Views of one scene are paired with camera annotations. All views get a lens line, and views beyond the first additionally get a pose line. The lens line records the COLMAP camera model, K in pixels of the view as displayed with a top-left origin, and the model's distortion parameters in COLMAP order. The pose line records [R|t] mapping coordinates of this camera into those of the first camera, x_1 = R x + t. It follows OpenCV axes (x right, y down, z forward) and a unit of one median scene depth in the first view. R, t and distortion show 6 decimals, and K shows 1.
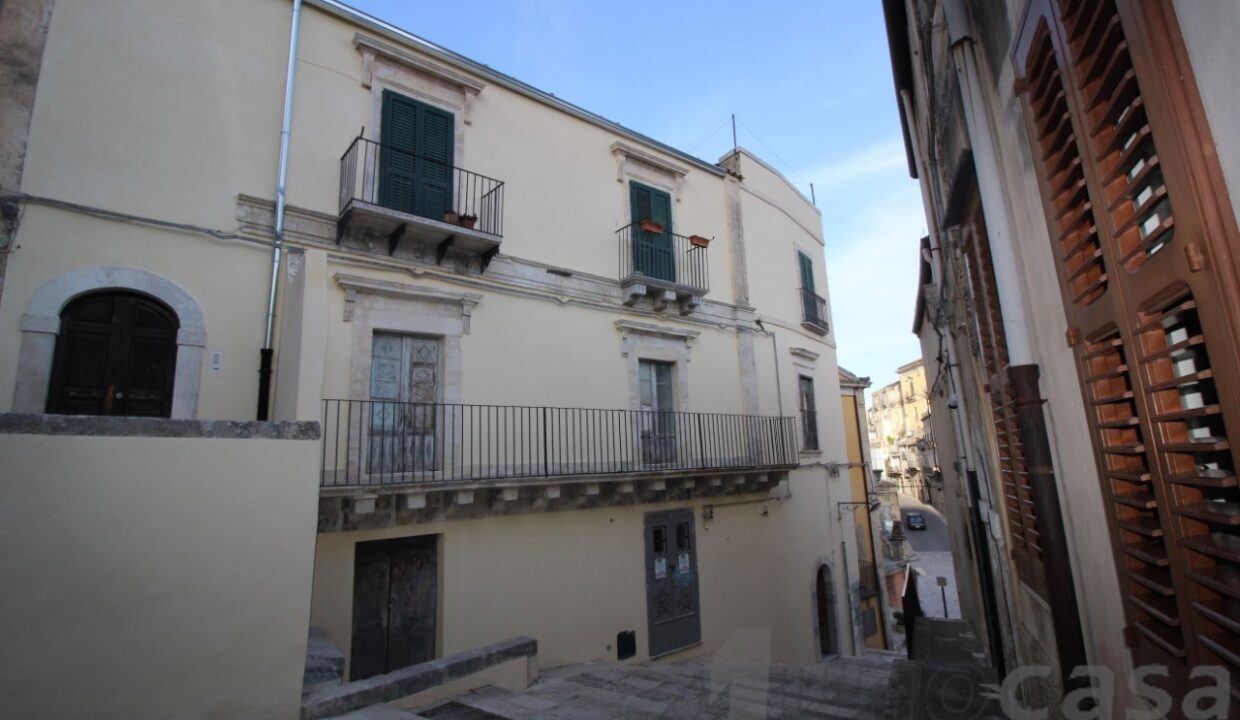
lens RADIAL K [[571.9, 0, 619.8], [0, 571.9, 358.3], [0, 0, 1]] dist [-0.006910, -0.006335]
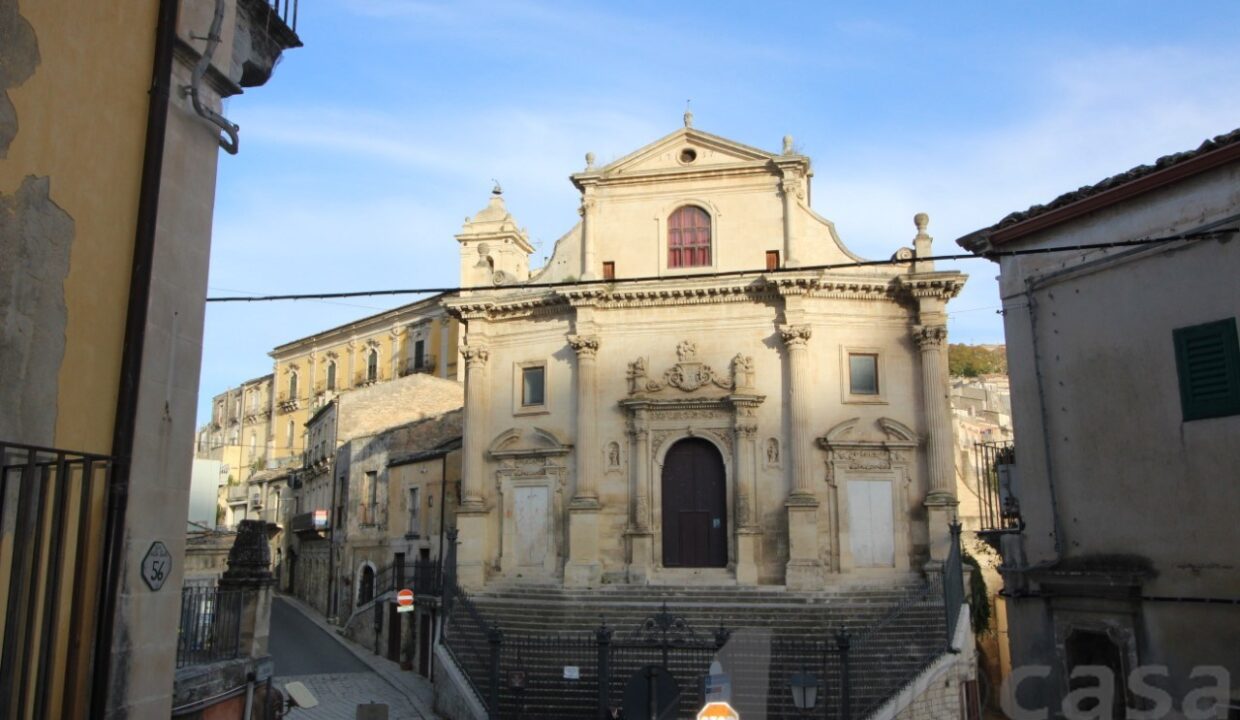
lens RADIAL K [[974.0, 0, 620.2], [0, 974.0, 357.7], [0, 0, 1]] dist [0.016768, -0.014168]
pose [[0.680608, 0.184421, 0.709057, 1.005267], [-0.165705, 0.981470, -0.096218, 0.876538], [-0.713663, -0.052007, 0.698556, 2.131473]]
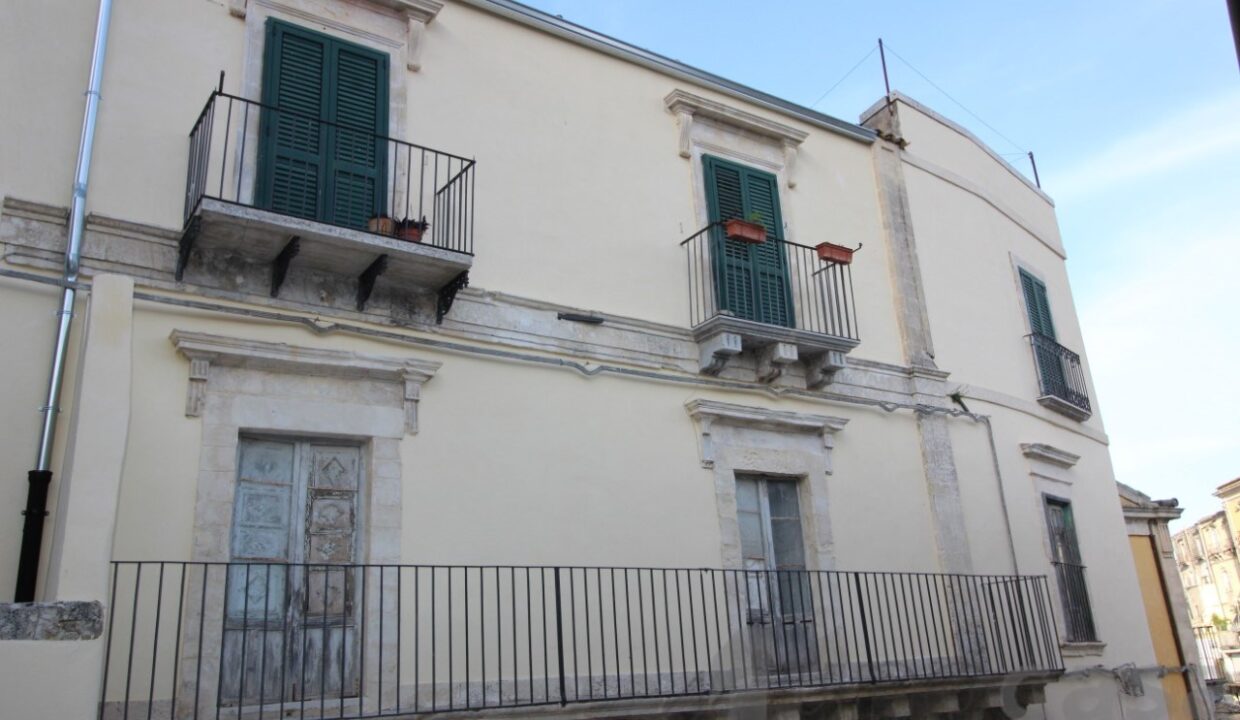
lens RADIAL K [[974.0, 0, 621.1], [0, 974.0, 355.9], [0, 0, 1]] dist [0.016768, -0.014168]
pose [[0.995411, -0.049004, -0.082195, 0.007815], [0.037291, 0.989671, -0.138425, 0.016356], [0.088129, 0.134725, 0.986956, 0.078475]]
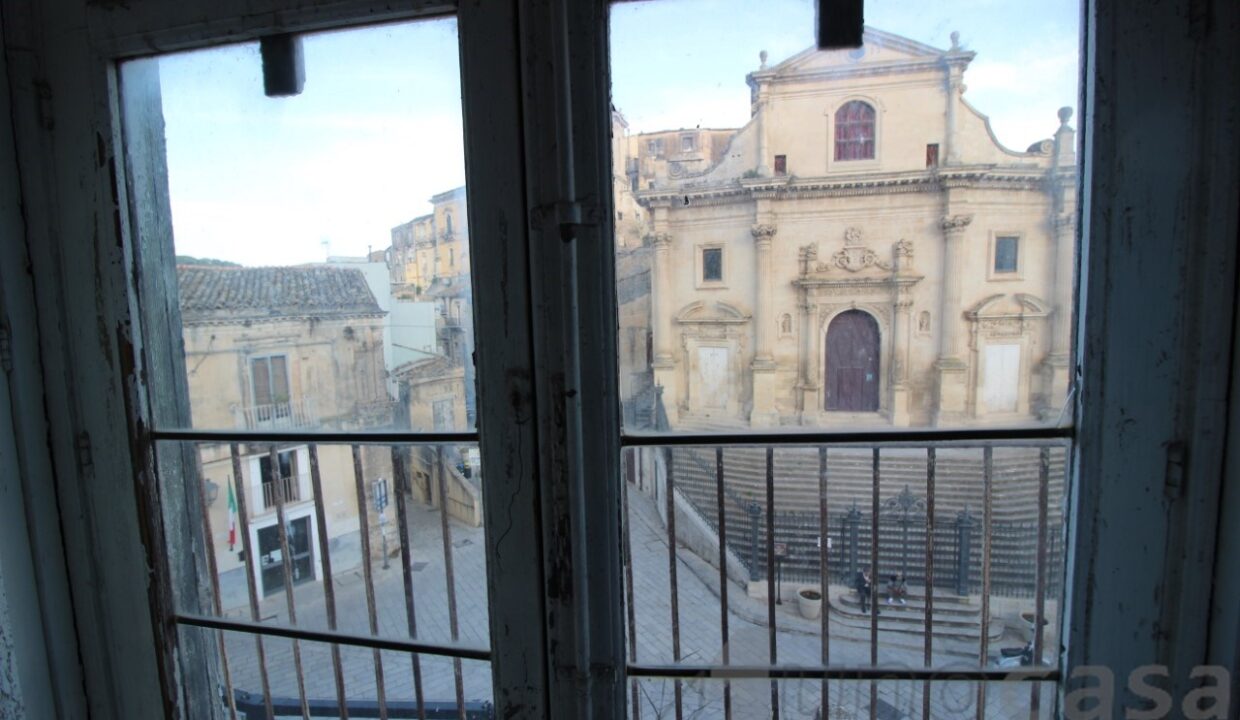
lens RADIAL K [[571.9, 0, 623.7], [0, 571.9, 358.2], [0, 0, 1]] dist [-0.006910, -0.006335]
pose [[0.677212, -0.050881, 0.734027, 1.233227], [-0.142910, 0.969513, 0.199052, 0.564482], [-0.721776, -0.239700, 0.649294, 3.780942]]
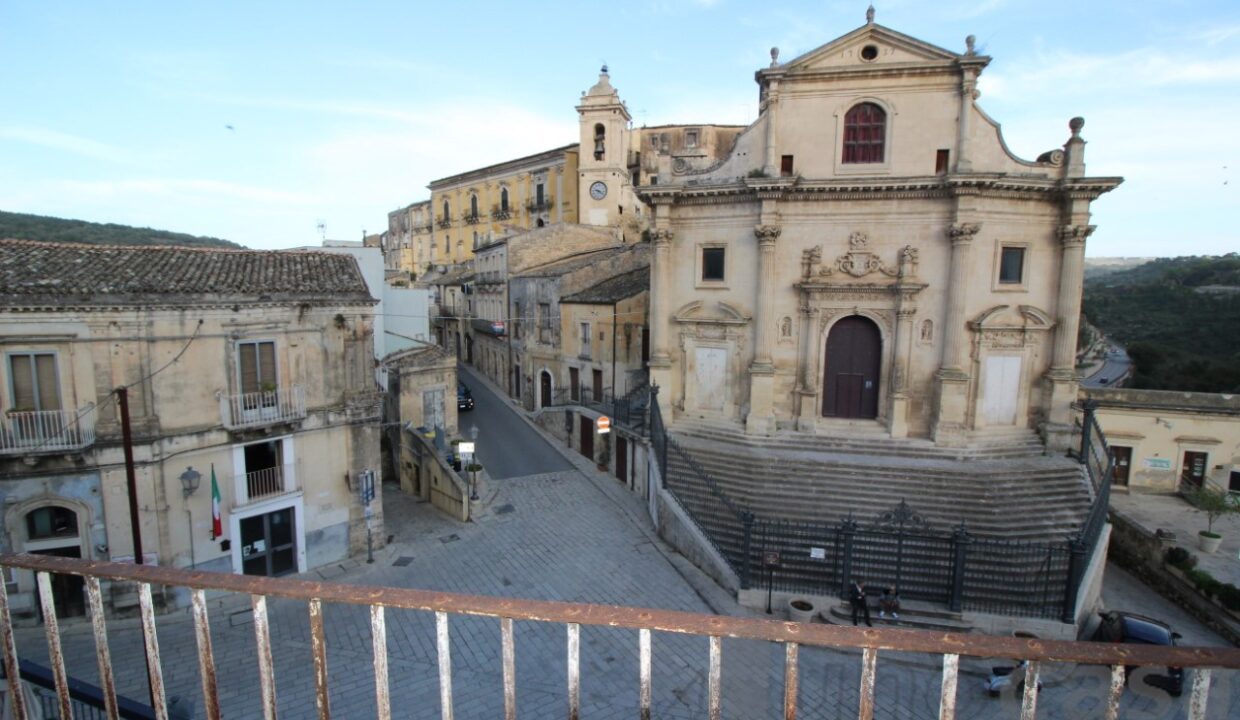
lens RADIAL K [[571.9, 0, 617.8], [0, 571.9, 356.8], [0, 0, 1]] dist [-0.006910, -0.006335]
pose [[0.676633, -0.032966, 0.735582, 1.261466], [-0.179587, 0.961440, 0.208282, 0.551705], [-0.714084, -0.273032, 0.644622, 3.838148]]
